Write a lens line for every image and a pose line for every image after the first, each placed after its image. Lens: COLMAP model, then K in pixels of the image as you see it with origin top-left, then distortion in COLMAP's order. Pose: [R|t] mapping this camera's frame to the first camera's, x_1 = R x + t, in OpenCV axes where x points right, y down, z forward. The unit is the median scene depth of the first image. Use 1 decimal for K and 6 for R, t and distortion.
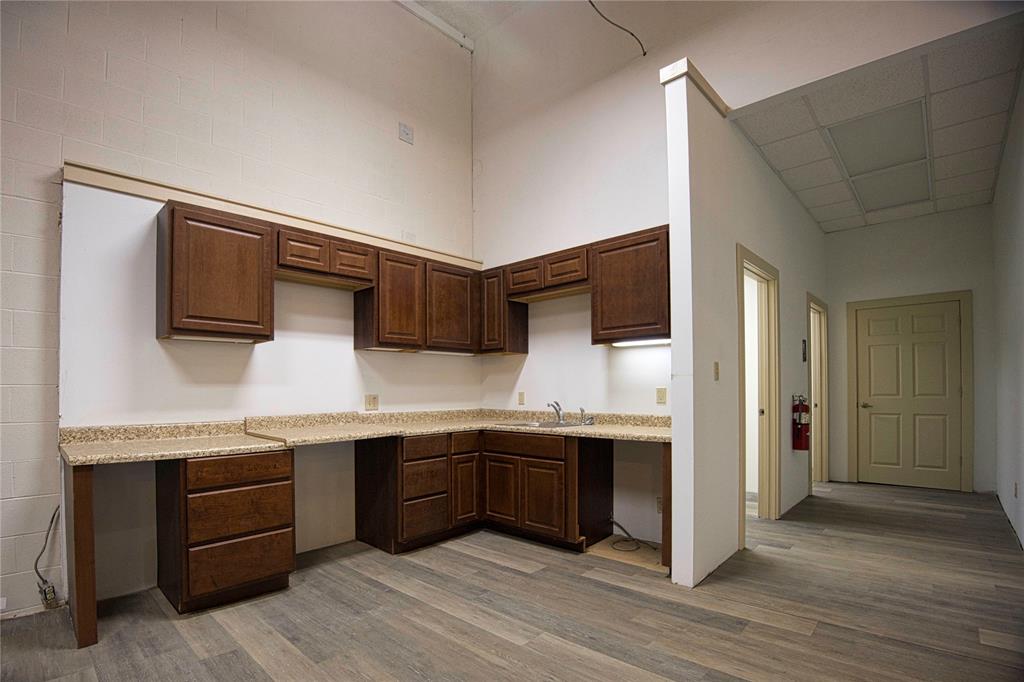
lens RADIAL K [[481.3, 0, 502.8], [0, 481.3, 385.7], [0, 0, 1]] dist [-0.040426, -0.001883]
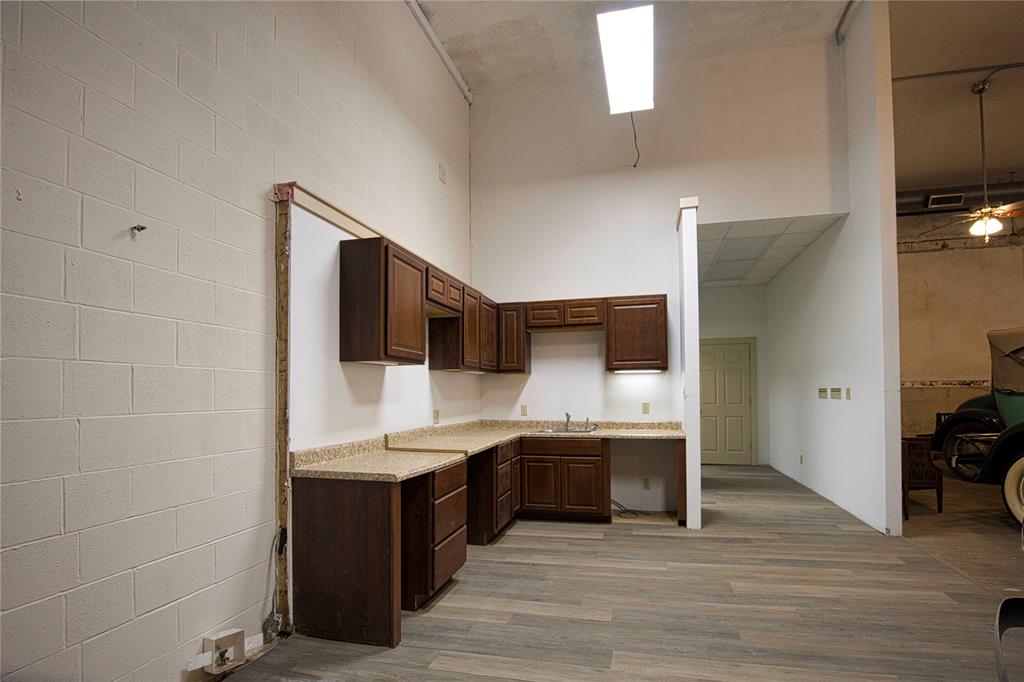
lens RADIAL K [[504.2, 0, 529.1], [0, 504.2, 379.3], [0, 0, 1]] dist [-0.019131, -0.000064]
pose [[0.861200, 0.014962, 0.508046, -0.756722], [-0.004511, 0.999752, -0.021796, -0.030964], [-0.508246, 0.016479, 0.861054, -0.134023]]
